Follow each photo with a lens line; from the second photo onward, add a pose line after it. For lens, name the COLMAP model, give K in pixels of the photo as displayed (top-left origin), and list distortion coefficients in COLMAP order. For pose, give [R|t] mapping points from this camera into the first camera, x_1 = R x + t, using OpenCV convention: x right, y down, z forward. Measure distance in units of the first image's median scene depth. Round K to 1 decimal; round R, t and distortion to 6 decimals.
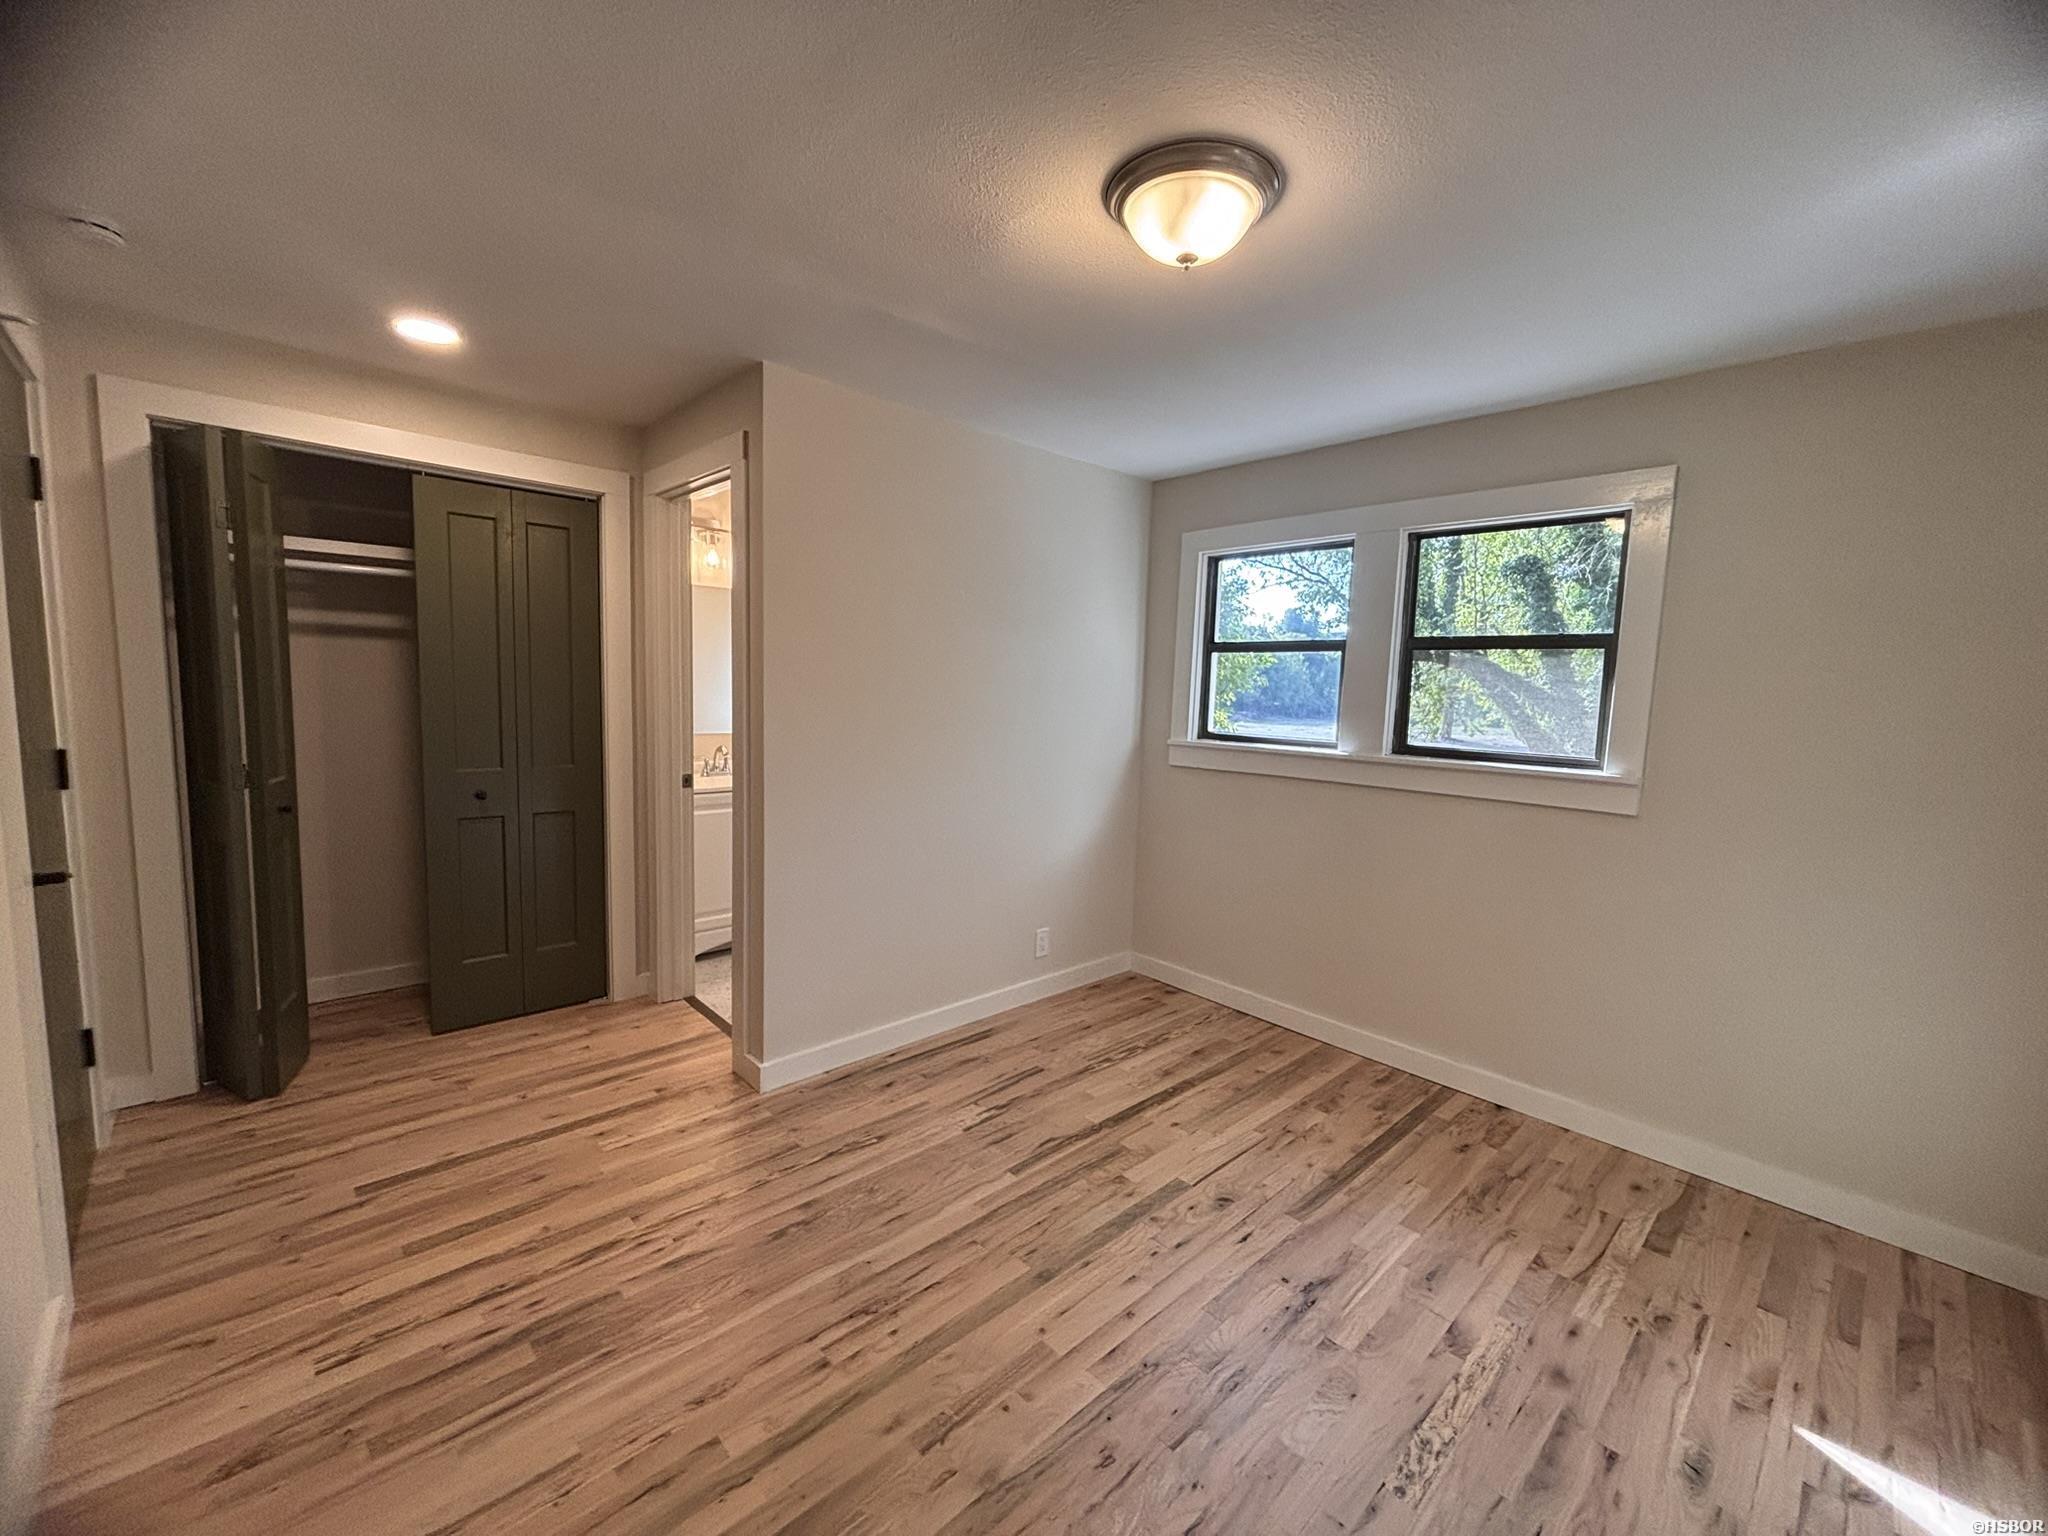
lens RADIAL K [[844.0, 0, 1024.0], [0, 844.0, 768.0], [0, 0, 1]] dist [0.000858, 0.007351]
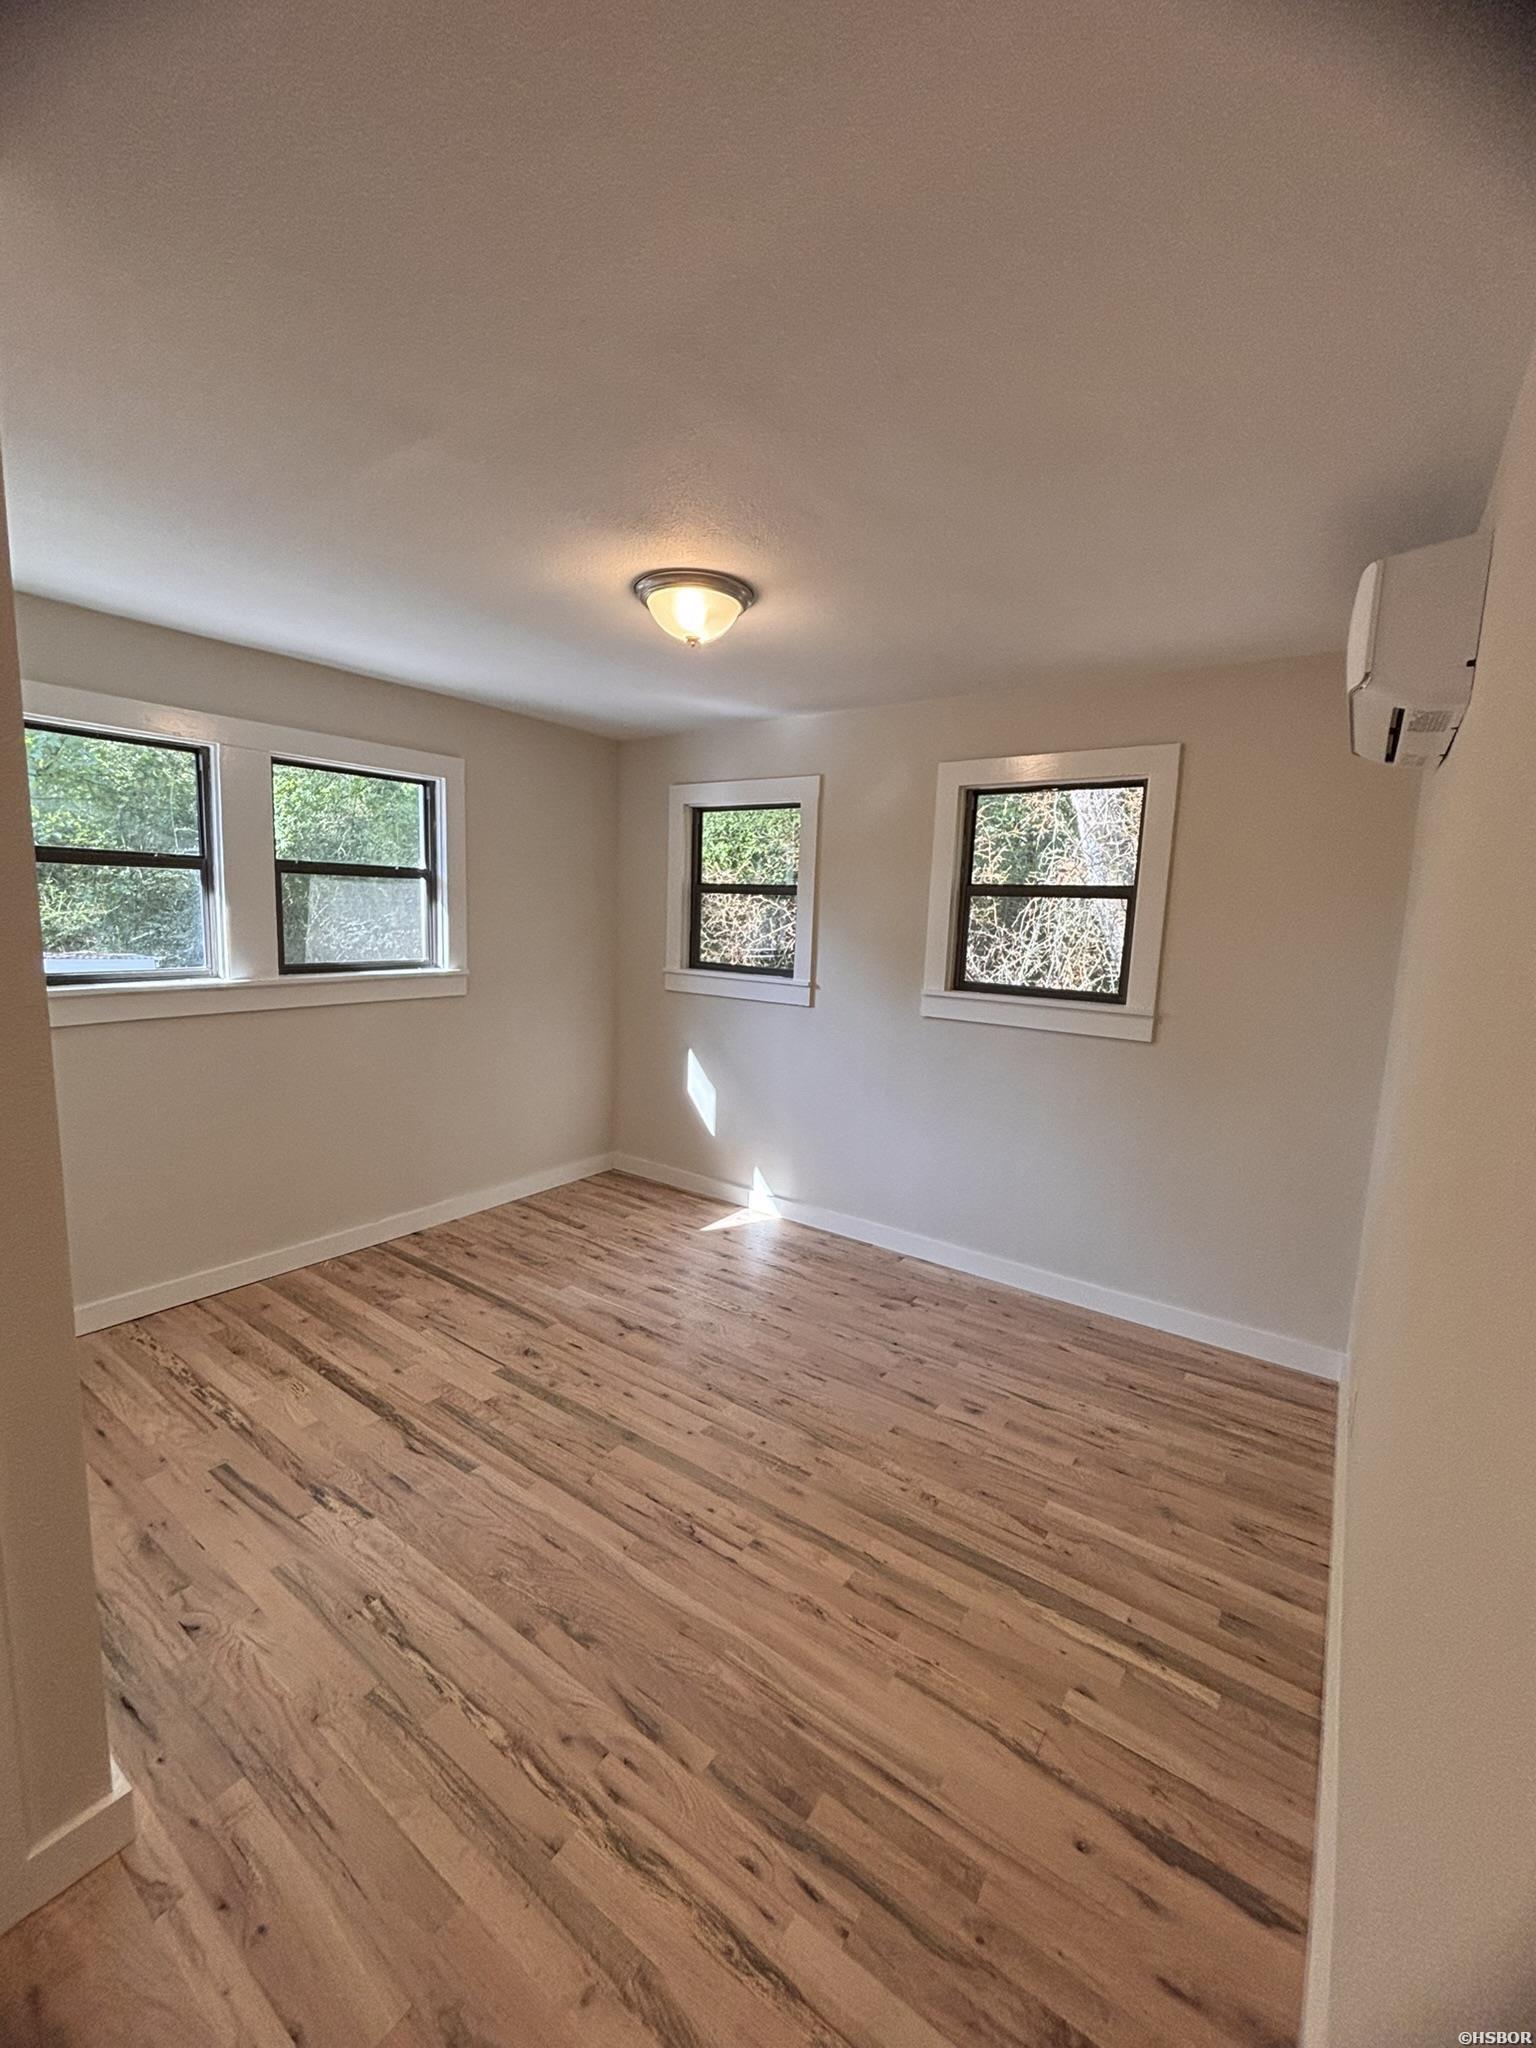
lens RADIAL K [[844.0, 0, 768.0], [0, 844.0, 1024.0], [0, 0, 1]] dist [0.000858, 0.007351]
pose [[-0.194713, -0.173543, 0.965386, -0.917080], [0.059953, 0.980278, 0.188312, -0.156915], [-0.979026, 0.094544, -0.180469, 0.835980]]
